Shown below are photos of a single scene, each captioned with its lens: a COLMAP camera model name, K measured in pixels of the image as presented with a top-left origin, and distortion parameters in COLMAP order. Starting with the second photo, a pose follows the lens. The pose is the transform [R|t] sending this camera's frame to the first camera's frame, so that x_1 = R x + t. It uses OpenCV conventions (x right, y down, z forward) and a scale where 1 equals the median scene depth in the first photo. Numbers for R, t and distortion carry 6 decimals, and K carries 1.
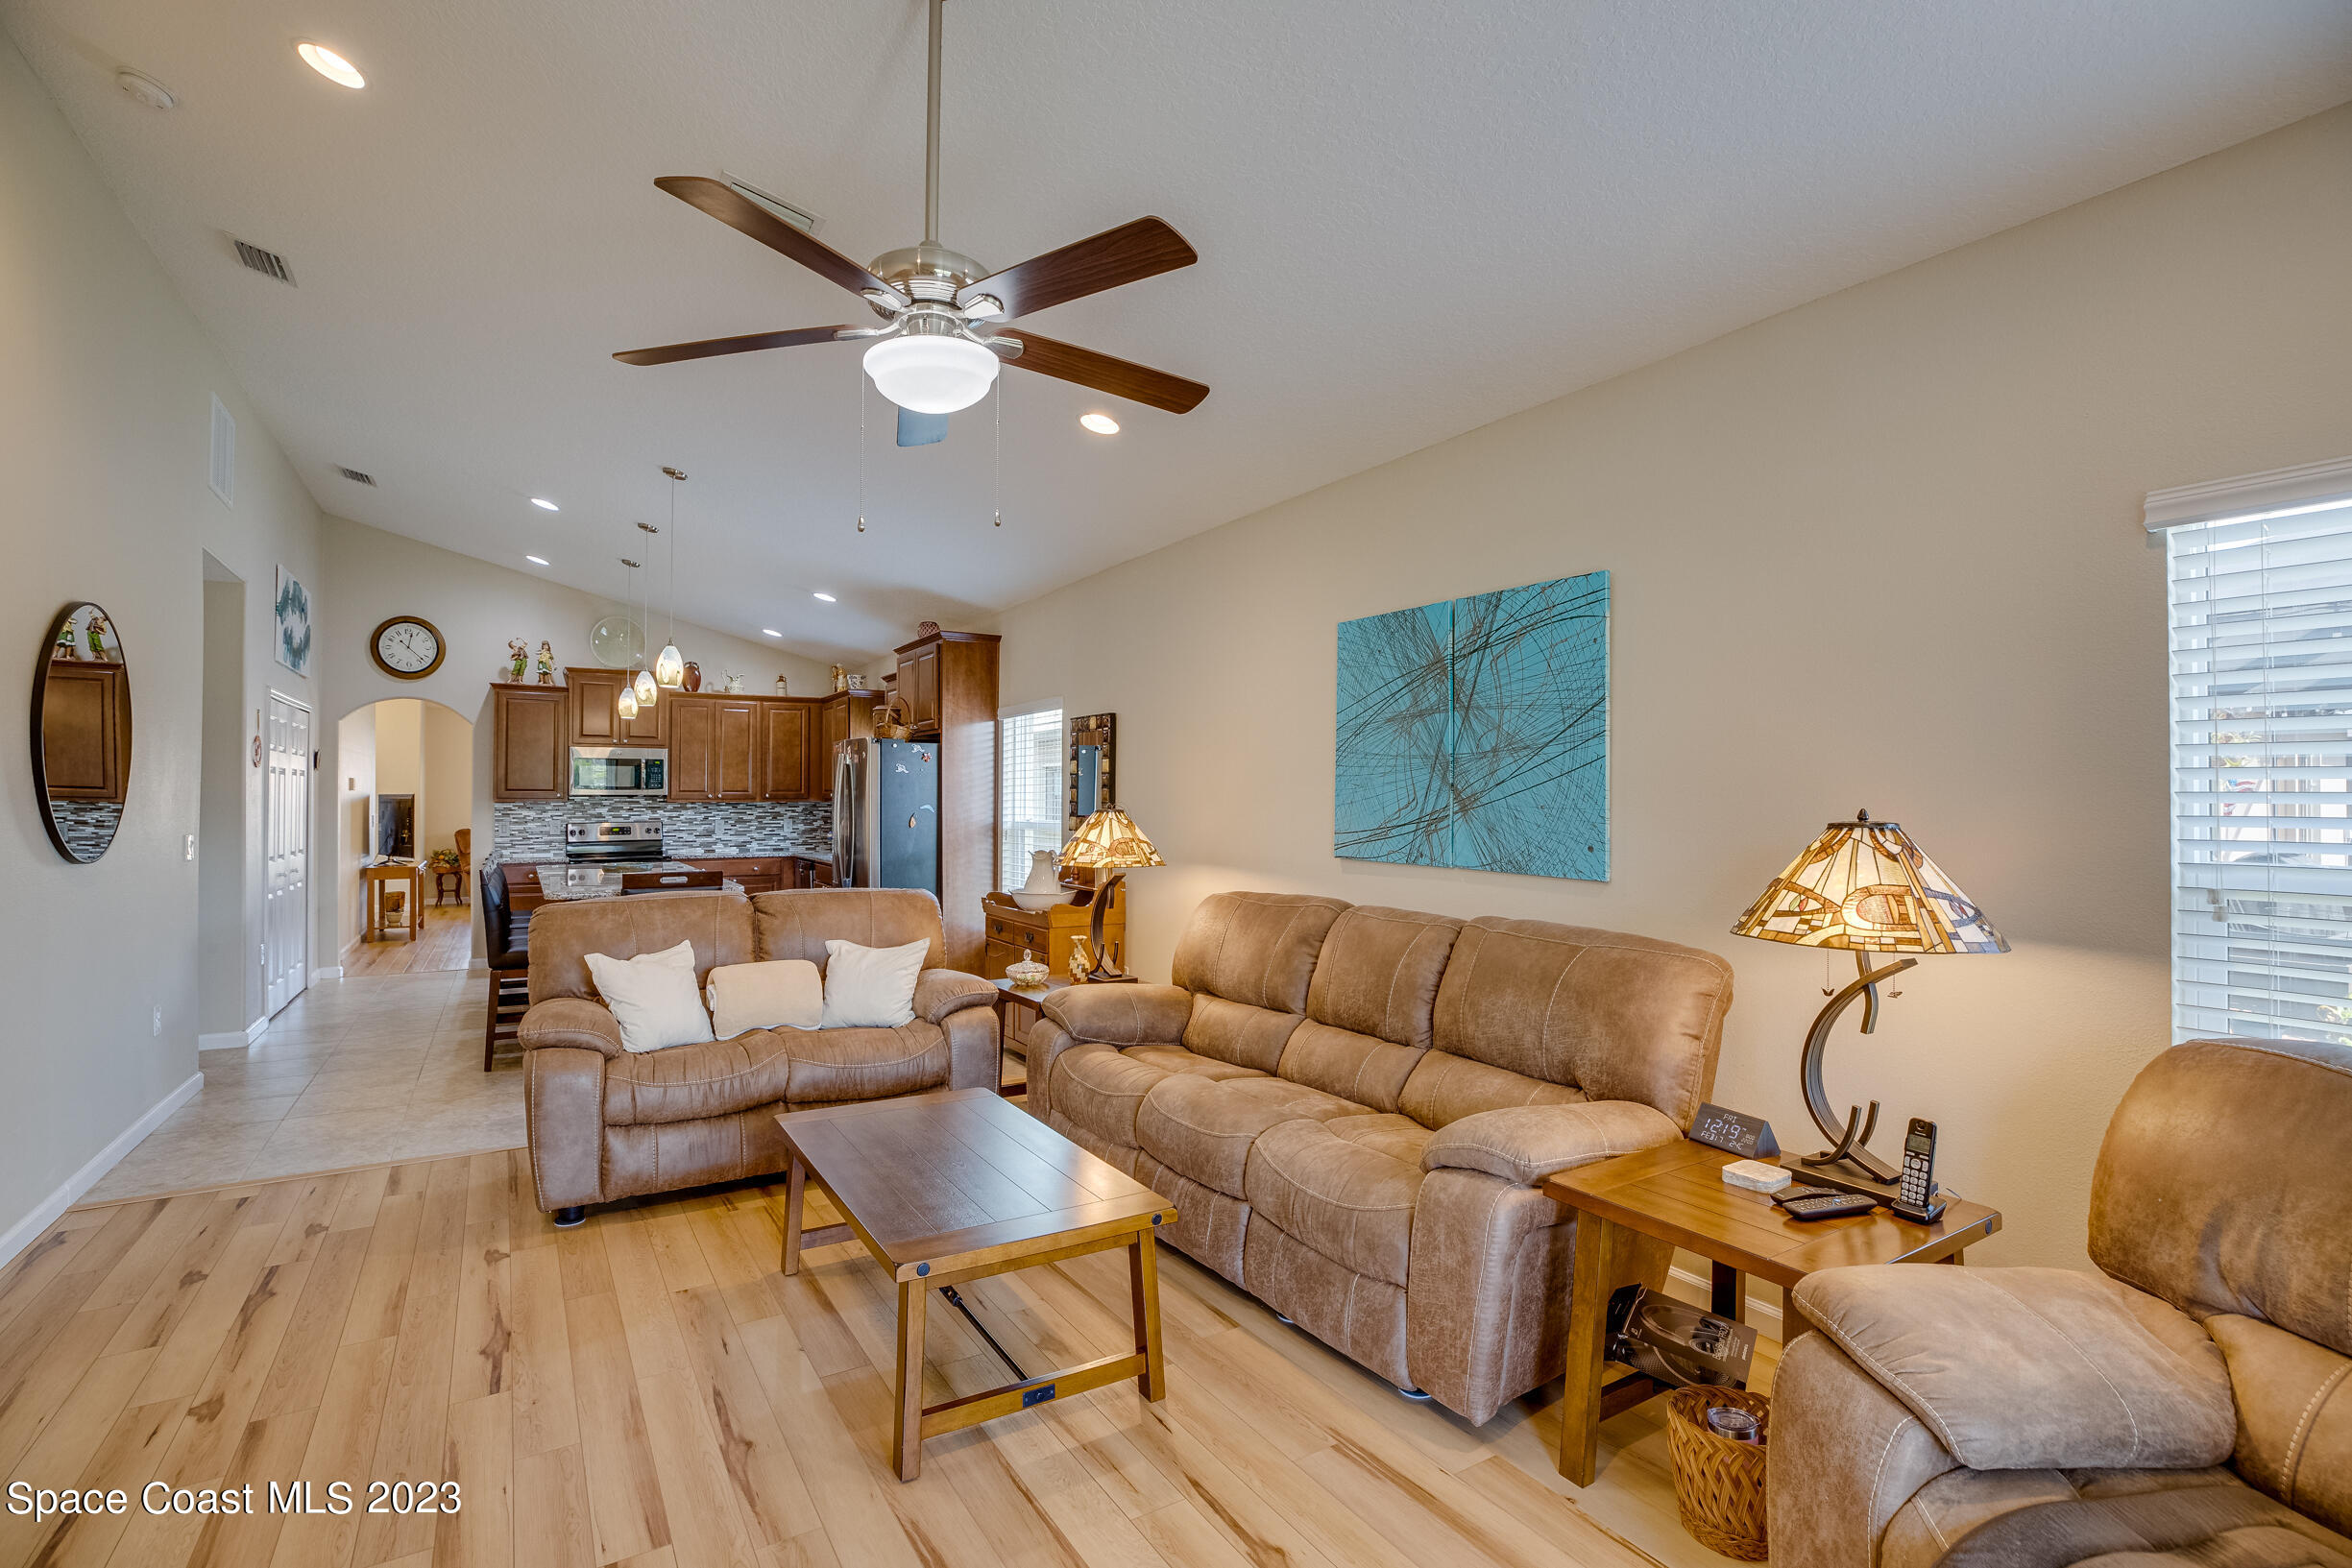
lens RADIAL K [[1075.6, 0, 1164.3], [0, 1075.6, 780.9], [0, 0, 1]] dist [-0.032892, 0.006442]
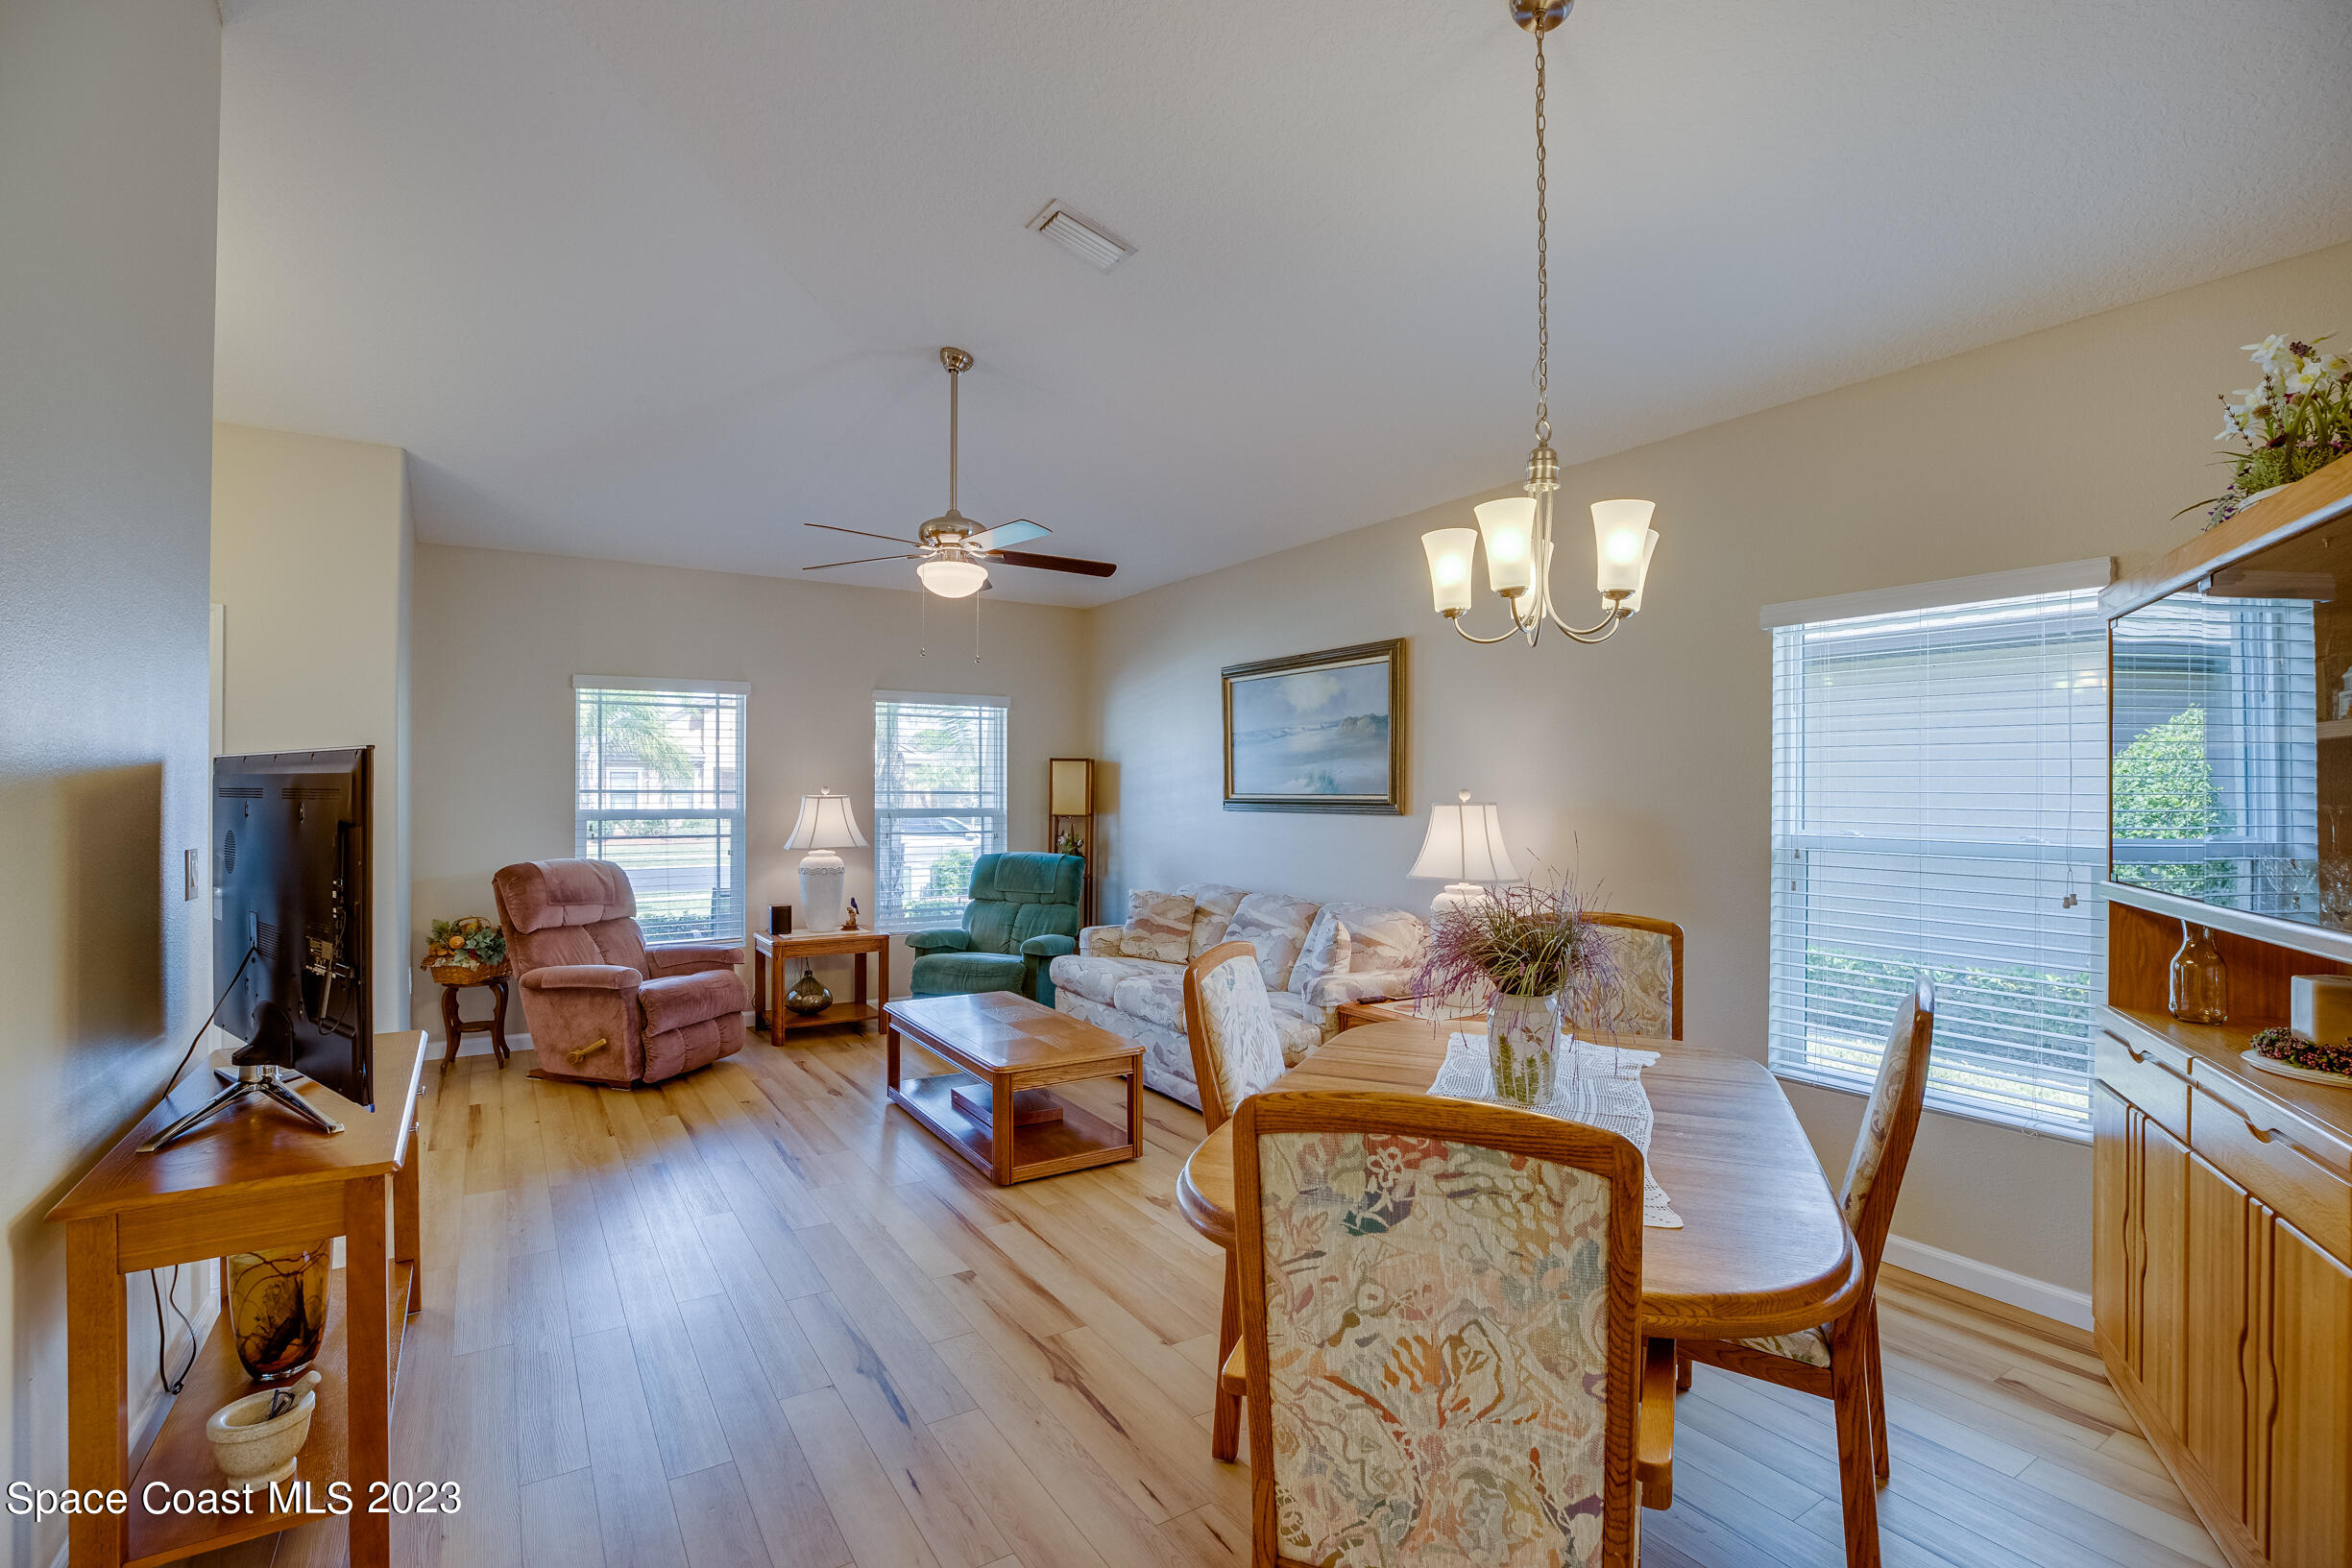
lens RADIAL K [[1075.6, 0, 1150.8], [0, 1075.6, 785.2], [0, 0, 1]] dist [-0.032892, 0.006442]
pose [[0.999940, 0.007644, 0.007908, -0.775267], [-0.007742, 0.999893, 0.012393, 0.021198], [-0.007813, -0.012453, 0.999892, 1.100866]]
